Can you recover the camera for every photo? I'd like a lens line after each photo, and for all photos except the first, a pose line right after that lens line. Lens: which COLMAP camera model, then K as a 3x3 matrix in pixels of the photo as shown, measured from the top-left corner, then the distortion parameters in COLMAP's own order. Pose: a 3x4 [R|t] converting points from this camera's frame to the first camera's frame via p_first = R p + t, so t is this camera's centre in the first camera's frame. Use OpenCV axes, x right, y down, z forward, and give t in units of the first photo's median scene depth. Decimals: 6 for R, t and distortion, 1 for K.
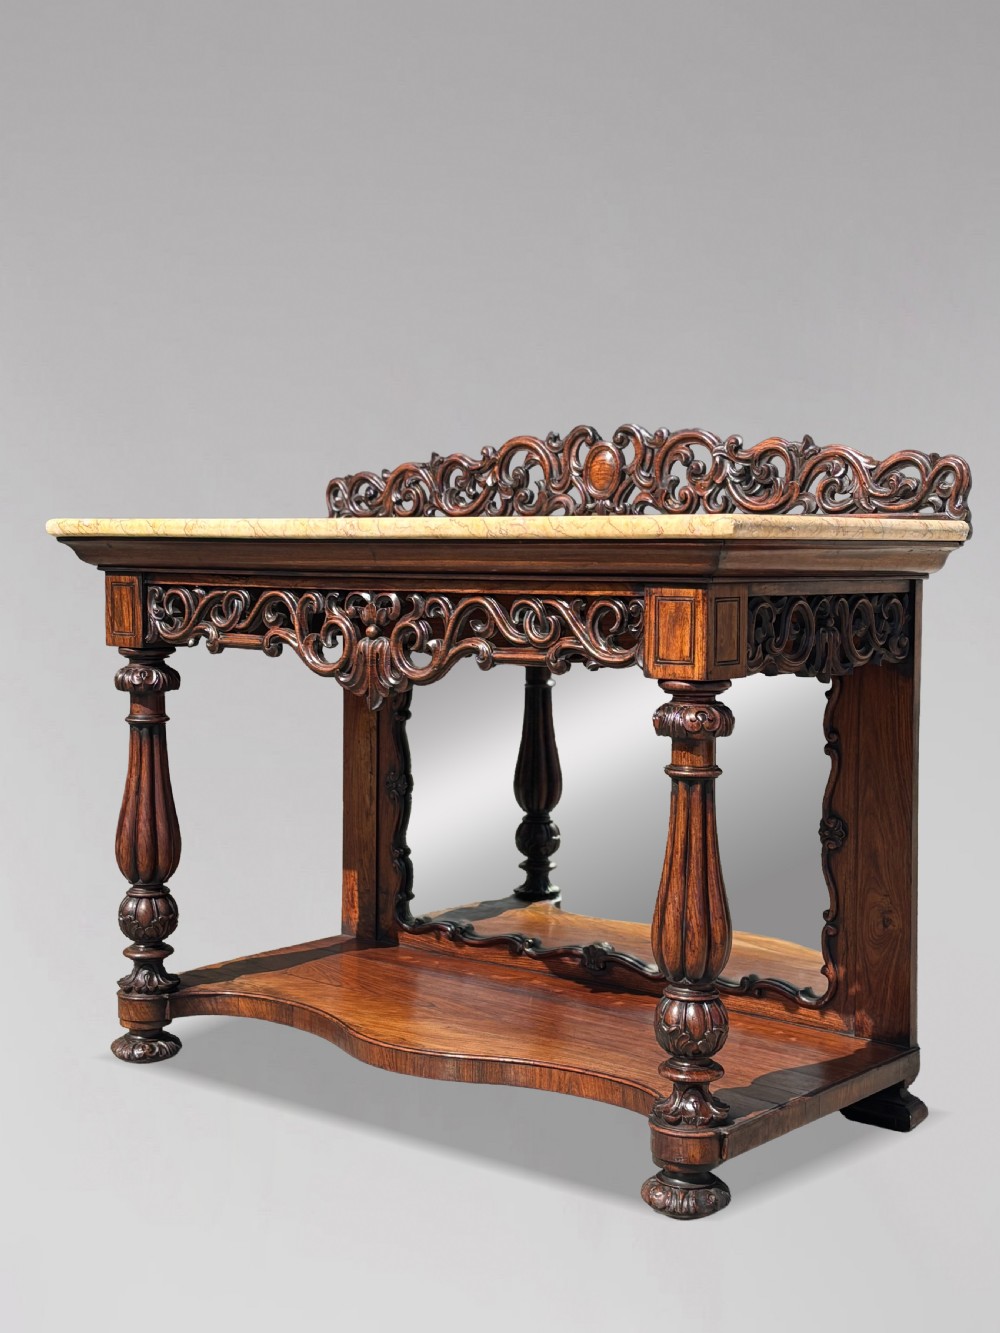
lens RADIAL K [[1803.9, 0, 518.8], [0, 1803.9, 681.3], [0, 0, 1]] dist [0.166125, 0.000000]
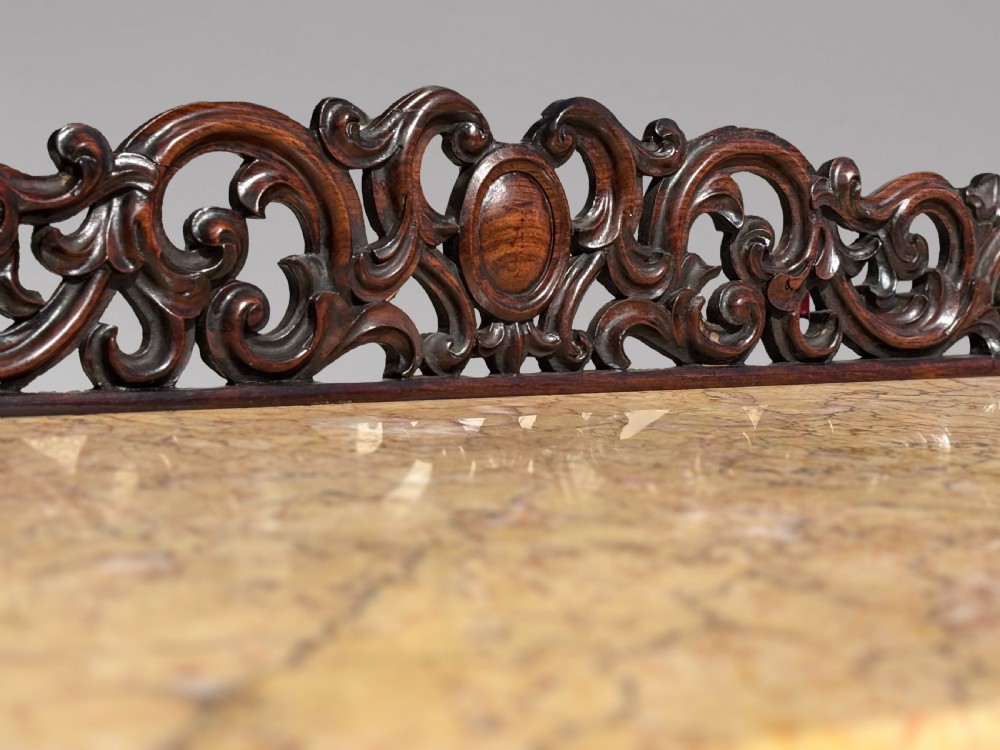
lens RADIAL K [[2292.2, 0, 504.7], [0, 2292.2, 372.8], [0, 0, 1]] dist [0.212727, 0.000000]
pose [[0.254123, -0.090173, 0.962959, -0.399392], [0.036021, 0.995836, 0.083746, -0.140586], [-0.966501, 0.013405, 0.256313, 0.997566]]
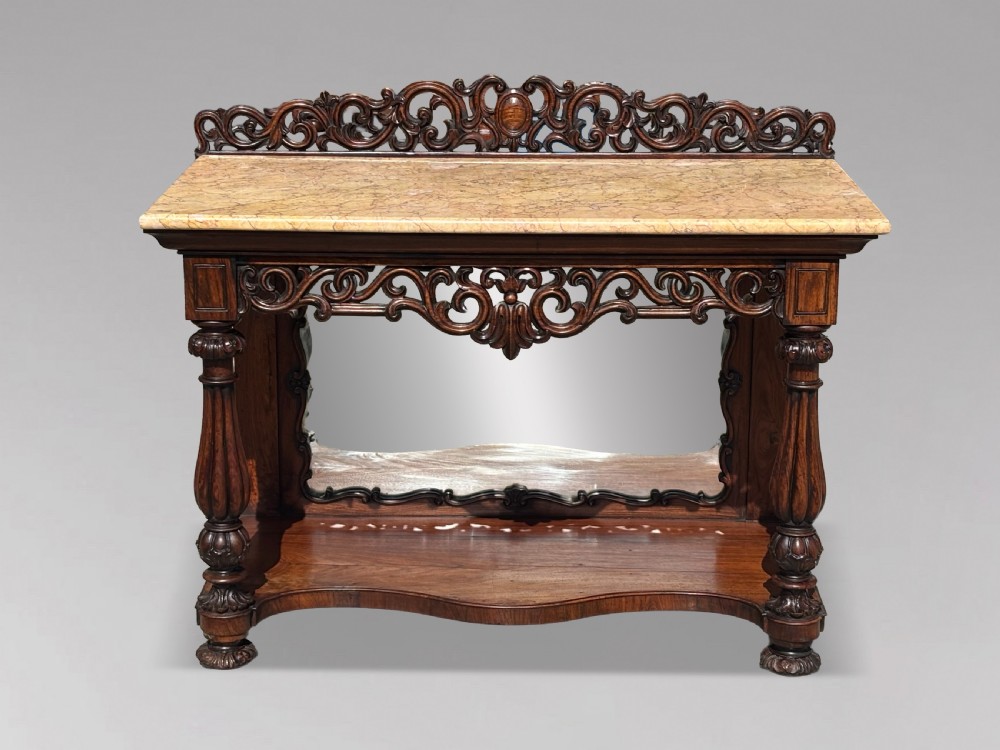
lens RADIAL K [[1972.1, 0, 497.7], [0, 1972.1, 375.0], [0, 0, 1]] dist [0.213289, 0.000000]
pose [[0.787786, -0.170373, 0.591918, -0.870901], [0.046075, 0.974592, 0.219196, -0.265101], [-0.614224, -0.145407, 0.775620, -0.058846]]
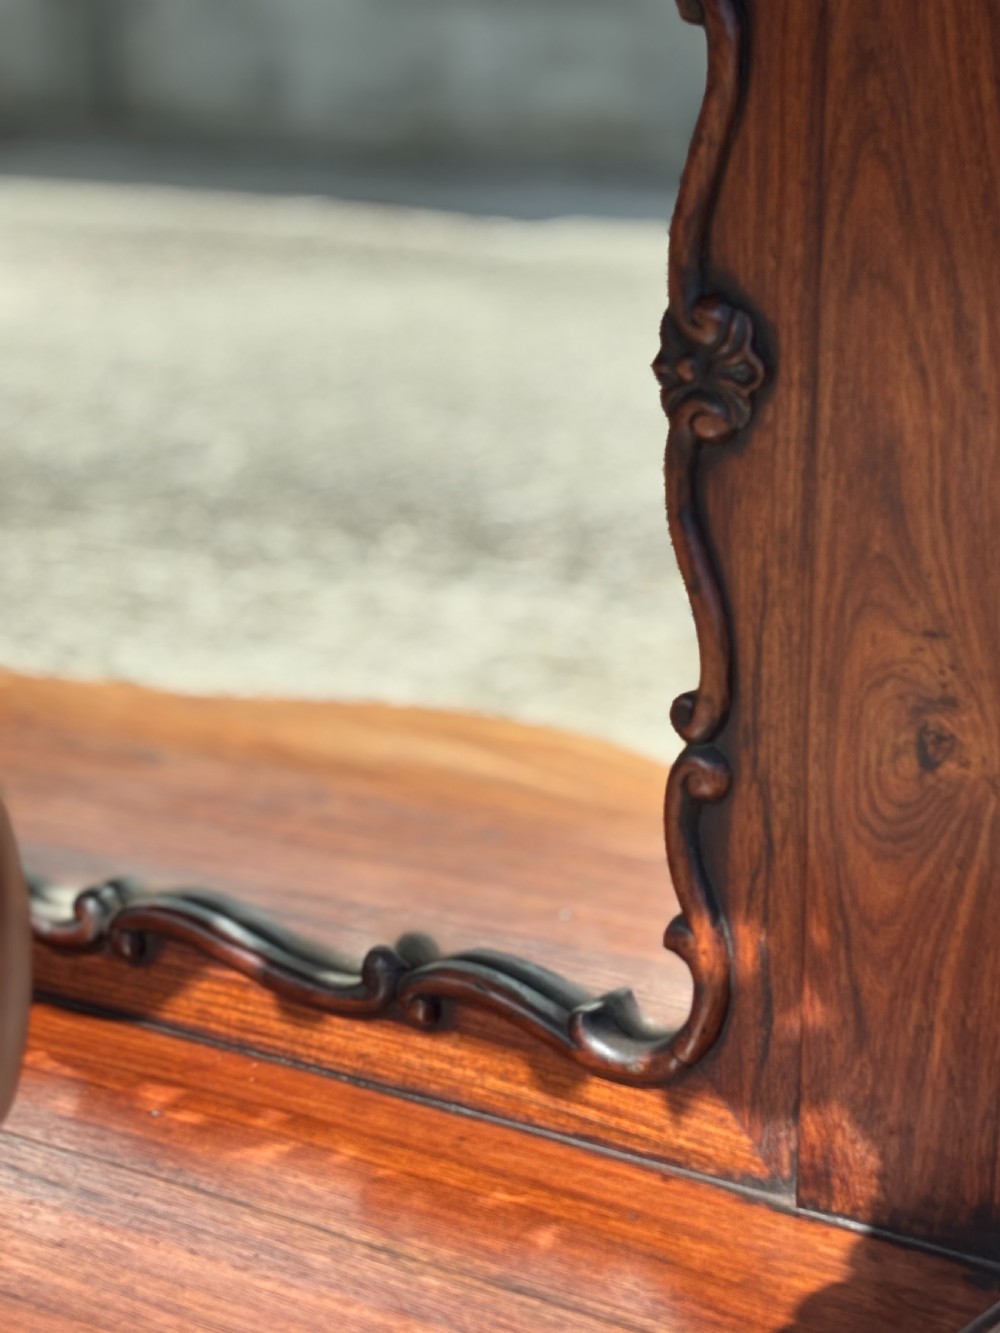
lens RADIAL K [[3055.5, 0, 548.8], [0, 3055.5, 650.9], [0, 0, 1]] dist [0.212727, 0.000000]
pose [[0.996903, -0.020512, 0.075912, 0.123625], [0.008309, 0.987450, 0.157710, 0.058168], [-0.078195, -0.156591, 0.984563, 0.620955]]
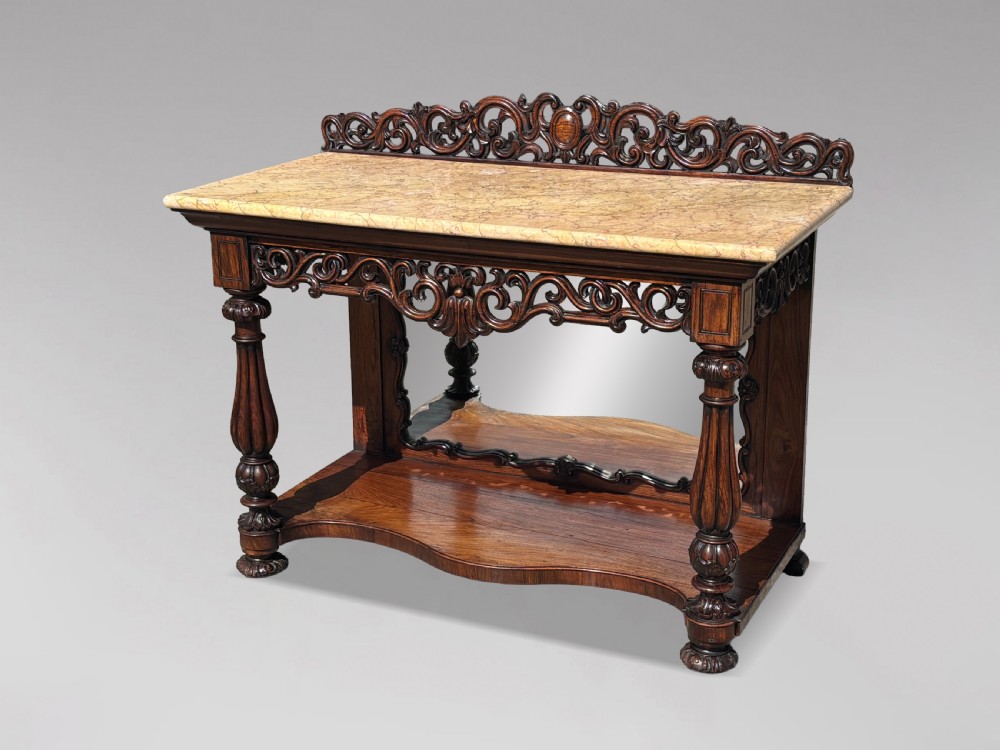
lens RADIAL K [[1463.8, 0, 503.0], [0, 1463.8, 367.0], [0, 0, 1]] dist [0.161938, 0.000000]
pose [[0.969308, -0.087813, 0.229631, -0.300924], [0.033081, 0.972127, 0.232108, -0.224008], [-0.243613, -0.217388, 0.945196, -0.085095]]
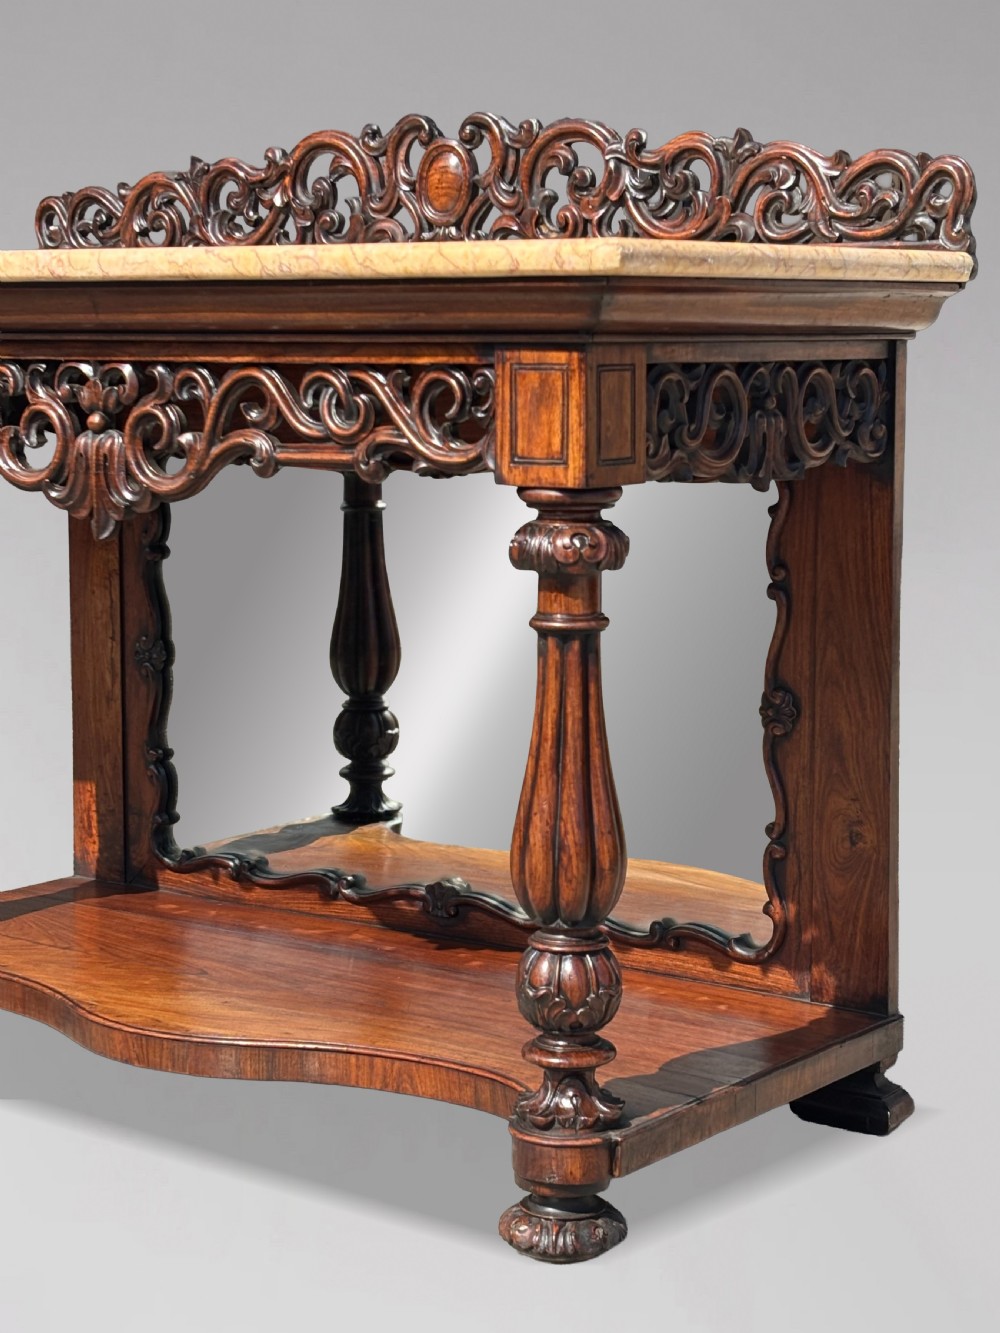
lens RADIAL K [[2628.8, 0, 510.8], [0, 2628.8, 670.6], [0, 0, 1]] dist [0.213289, 0.000000]
pose [[0.998520, -0.013403, 0.052708, 0.018501], [0.010356, 0.998282, 0.057671, 0.009050], [-0.053391, -0.057040, 0.996943, 0.006182]]
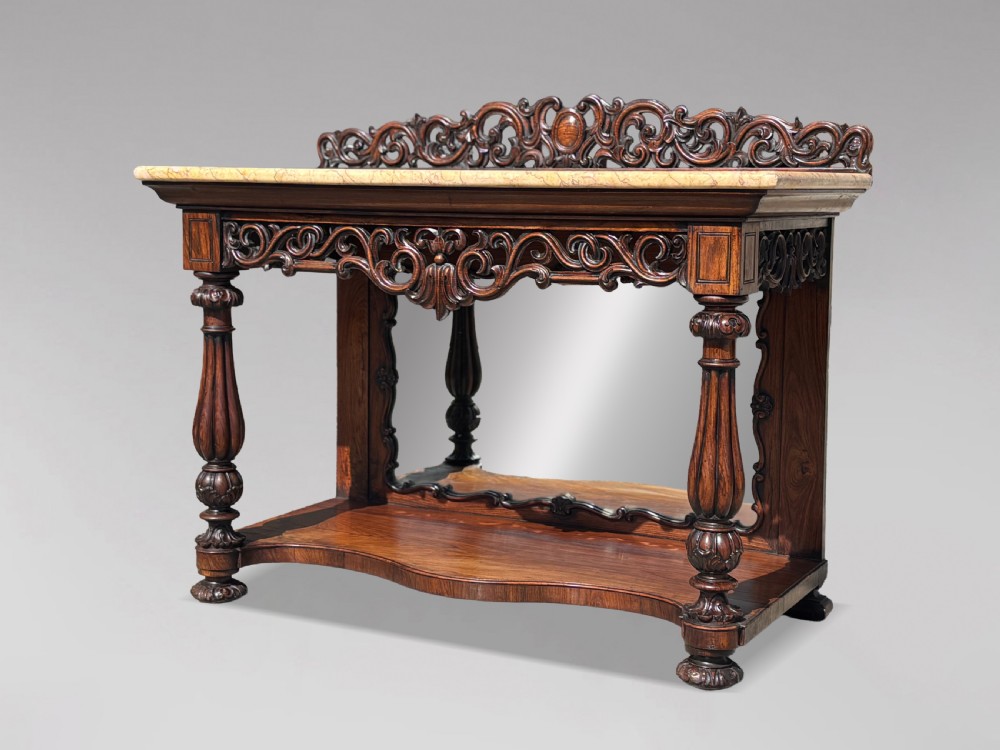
lens RADIAL K [[1463.8, 0, 507.0], [0, 1463.8, 364.8], [0, 0, 1]] dist [0.161938, 0.000000]
pose [[0.978854, -0.020807, 0.203500, -0.237773], [0.010174, 0.998534, 0.053158, -0.007076], [-0.204307, -0.049964, 0.977631, -0.028236]]
